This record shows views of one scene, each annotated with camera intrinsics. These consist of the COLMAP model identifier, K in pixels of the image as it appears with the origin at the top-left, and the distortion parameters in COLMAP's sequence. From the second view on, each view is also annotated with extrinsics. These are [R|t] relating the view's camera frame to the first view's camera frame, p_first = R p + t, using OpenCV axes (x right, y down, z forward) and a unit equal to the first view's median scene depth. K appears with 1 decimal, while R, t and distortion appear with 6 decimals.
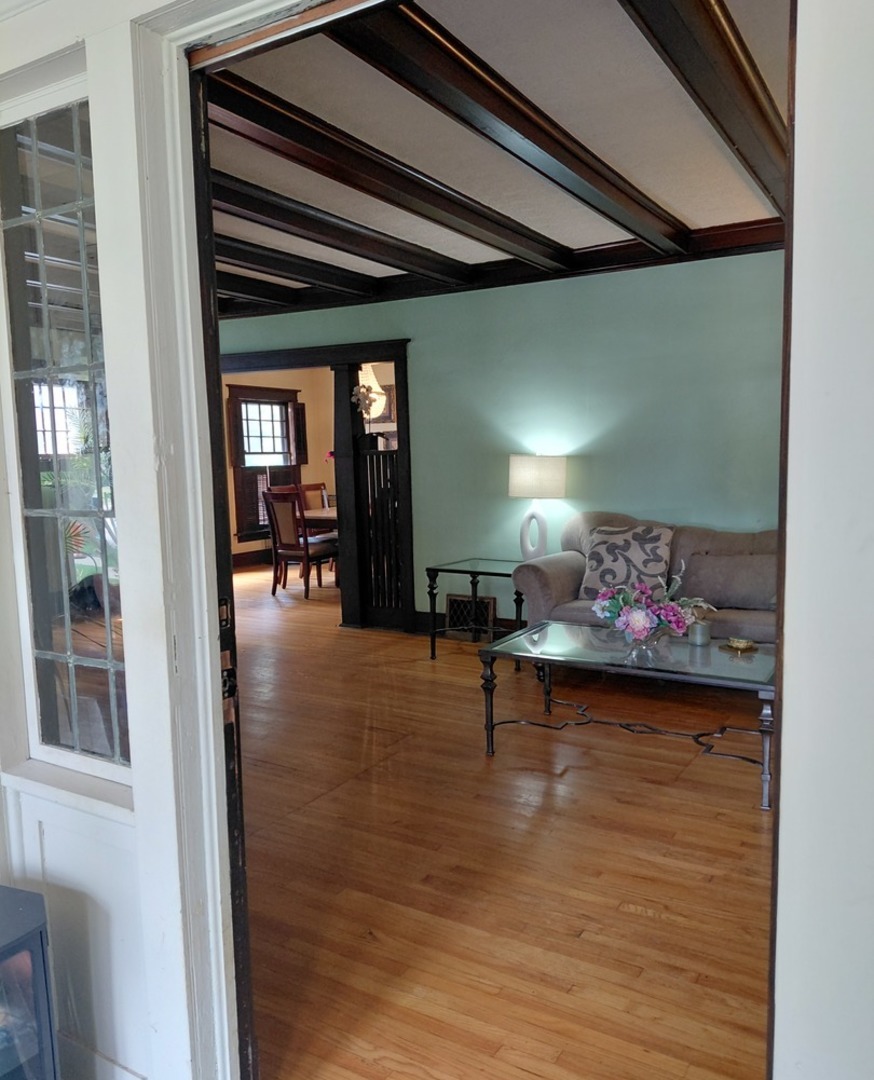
lens RADIAL K [[855.4, 0, 441.6], [0, 855.4, 537.7], [0, 0, 1]] dist [0.071954, -0.003905]
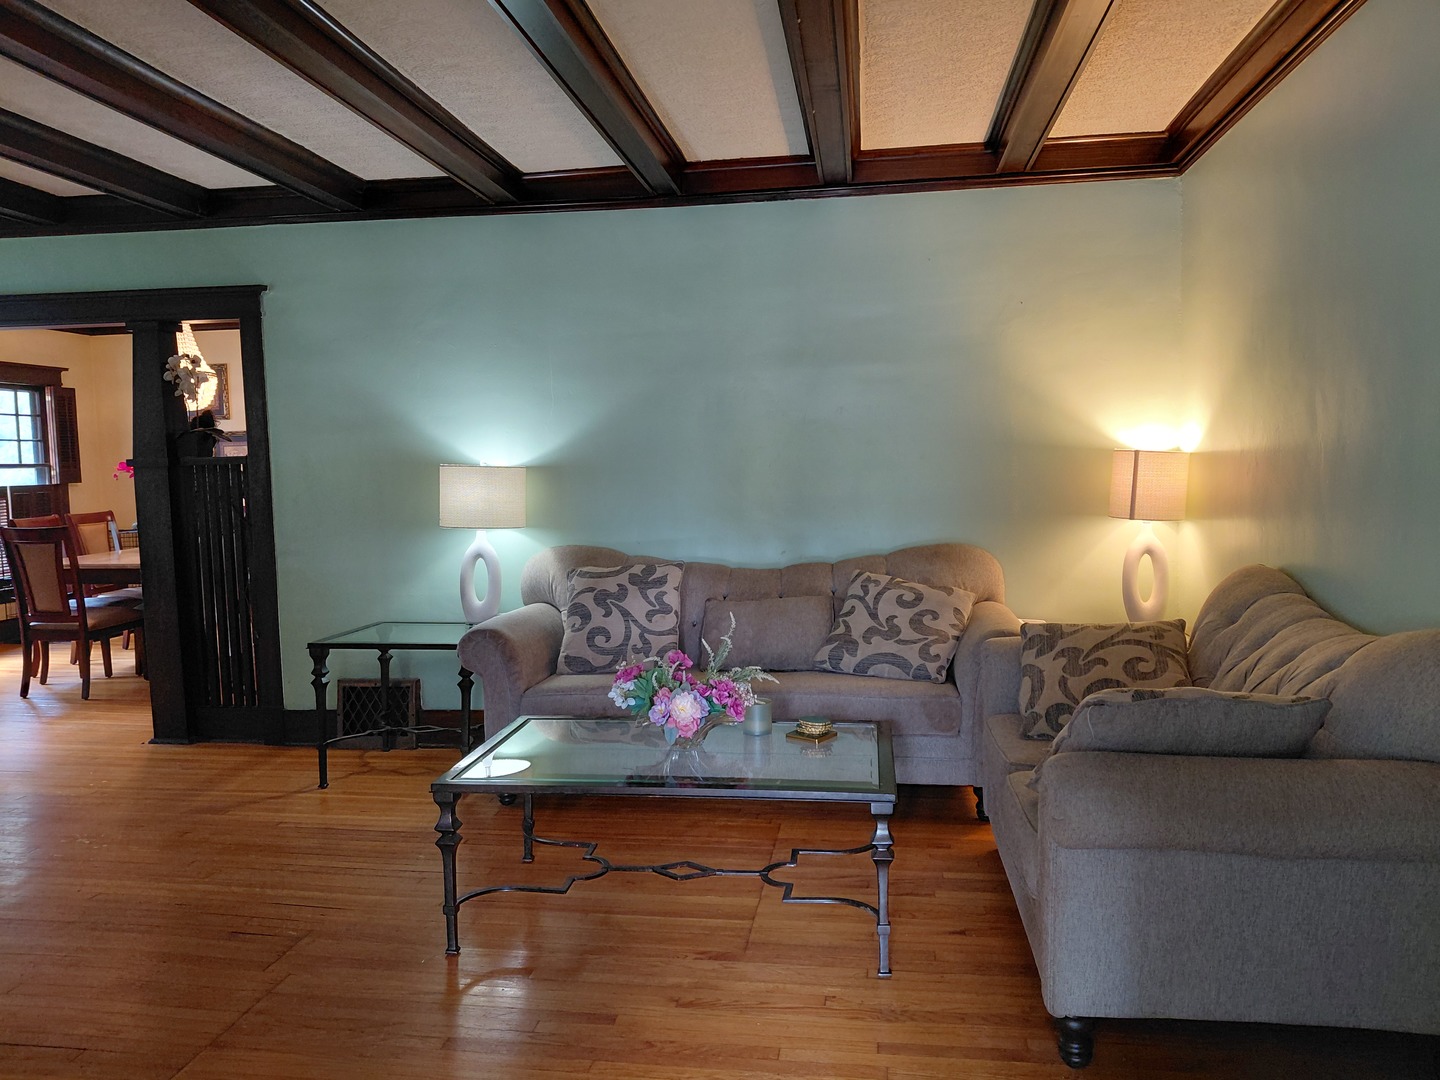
lens RADIAL K [[1062.7, 0, 735.1], [0, 1062.7, 527.7], [0, 0, 1]] dist [0.059634, -0.099322]
pose [[0.921864, -0.020048, 0.386994, -0.030636], [0.037751, 0.998557, -0.038197, -0.006429], [-0.385670, 0.049822, 0.921291, 0.145219]]
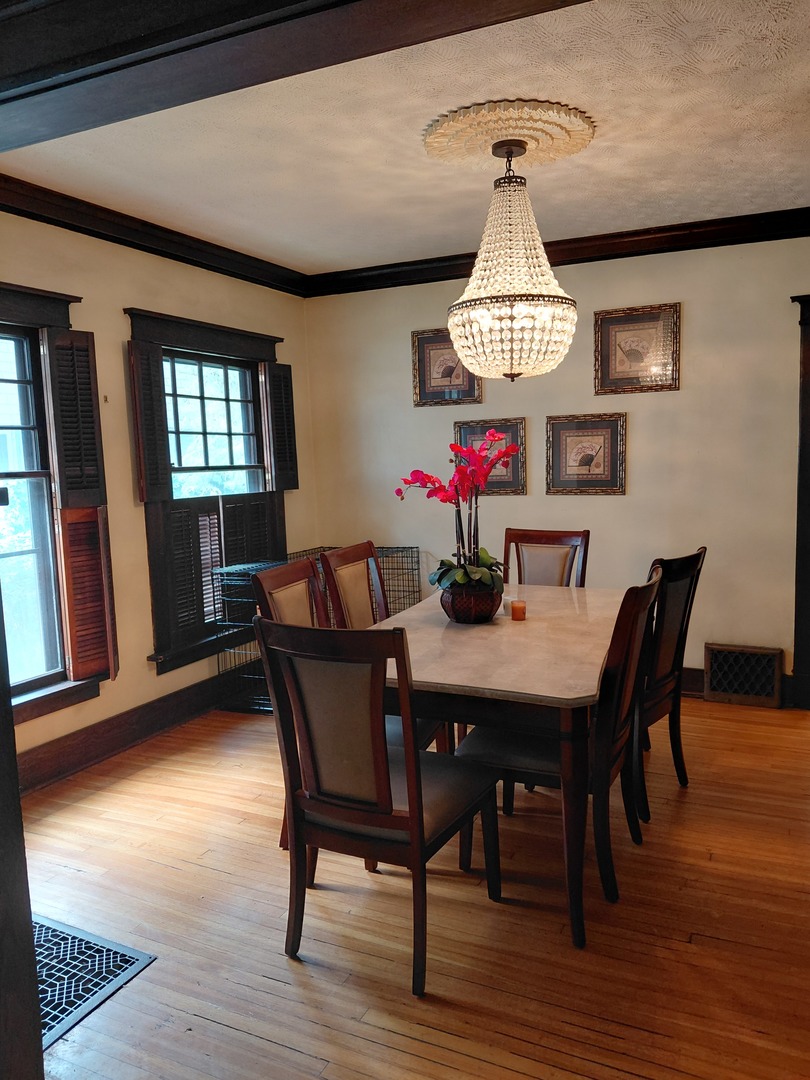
lens RADIAL K [[797.0, 0, 404.8], [0, 797.0, 544.7], [0, 0, 1]] dist [0.059634, -0.099322]
pose [[0.997072, -0.015440, 0.074893, -0.249489], [0.014654, 0.999832, 0.011022, -0.111169], [-0.075051, -0.009893, 0.997131, 1.028380]]
